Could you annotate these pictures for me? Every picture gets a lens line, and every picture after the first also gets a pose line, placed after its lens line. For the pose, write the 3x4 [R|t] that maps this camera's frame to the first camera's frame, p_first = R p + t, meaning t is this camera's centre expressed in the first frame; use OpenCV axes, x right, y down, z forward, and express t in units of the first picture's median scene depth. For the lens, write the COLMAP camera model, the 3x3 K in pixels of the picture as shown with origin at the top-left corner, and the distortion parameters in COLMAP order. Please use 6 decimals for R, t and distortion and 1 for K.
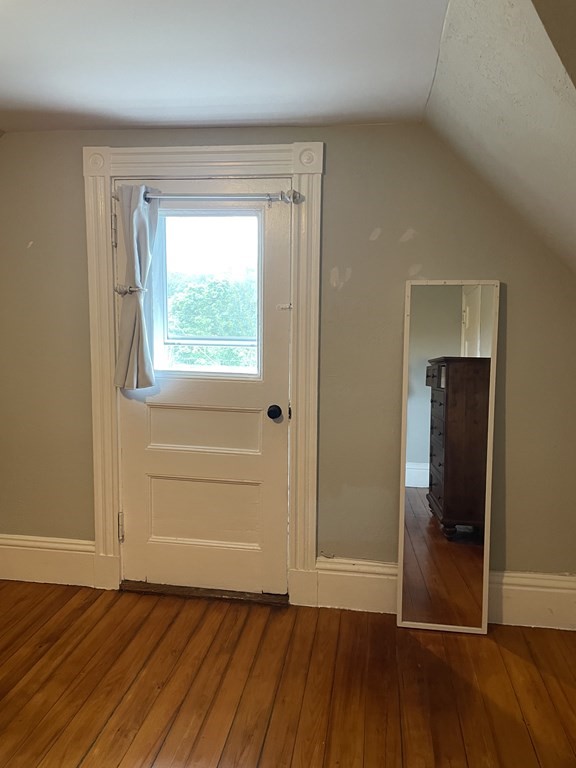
lens RADIAL K [[588.6, 0, 293.2], [0, 588.6, 376.8], [0, 0, 1]] dist [0.062928, -0.075006]
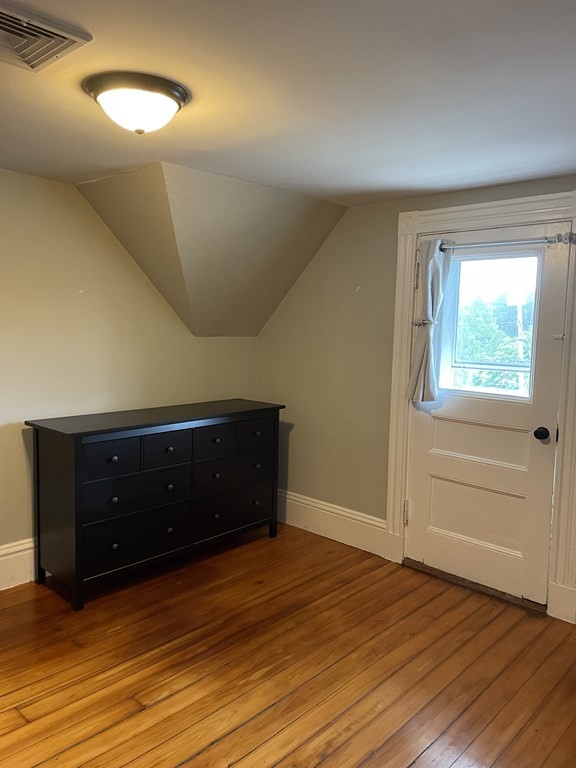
lens RADIAL K [[588.6, 0, 289.1], [0, 588.6, 382.5], [0, 0, 1]] dist [0.062928, -0.075006]
pose [[0.824626, 0.060182, -0.562468, 0.198329], [-0.080128, 0.996726, -0.010828, 0.015478], [0.559974, 0.053999, 0.826748, -0.181957]]
